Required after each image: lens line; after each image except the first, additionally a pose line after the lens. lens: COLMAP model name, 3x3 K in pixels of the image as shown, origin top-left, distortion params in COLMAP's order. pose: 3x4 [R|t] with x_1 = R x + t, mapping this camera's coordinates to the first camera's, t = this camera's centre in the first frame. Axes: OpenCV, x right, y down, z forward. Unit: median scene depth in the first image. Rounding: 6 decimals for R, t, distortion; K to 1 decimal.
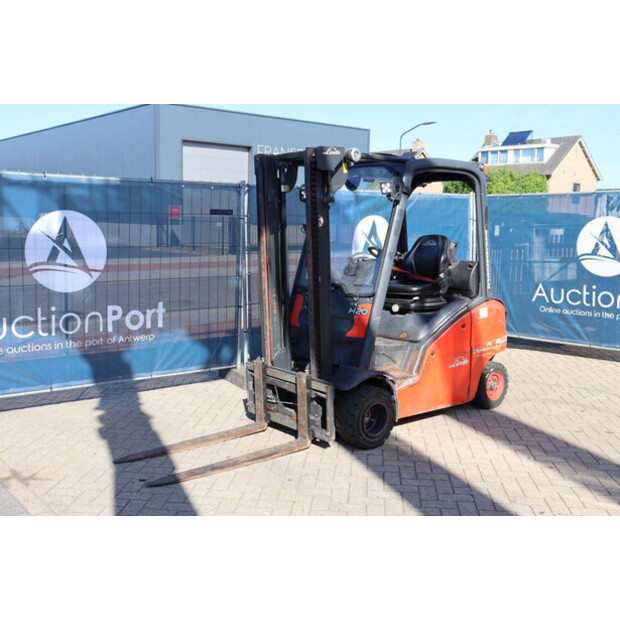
lens RADIAL K [[726.3, 0, 332.4], [0, 726.3, 316.9], [0, 0, 1]] dist [-0.021689, 0.000000]
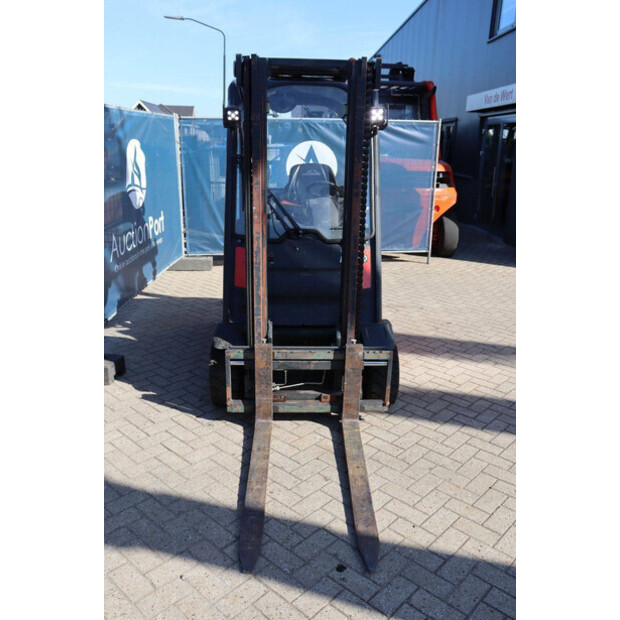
lens RADIAL K [[547.5, 0, 292.7], [0, 547.5, 305.9], [0, 0, 1]] dist [-0.093018, 0.039785]
pose [[0.607917, -0.222715, 0.762125, -0.455419], [0.087723, 0.972818, 0.214312, -0.087704], [-0.789140, -0.063428, 0.610930, 0.568729]]
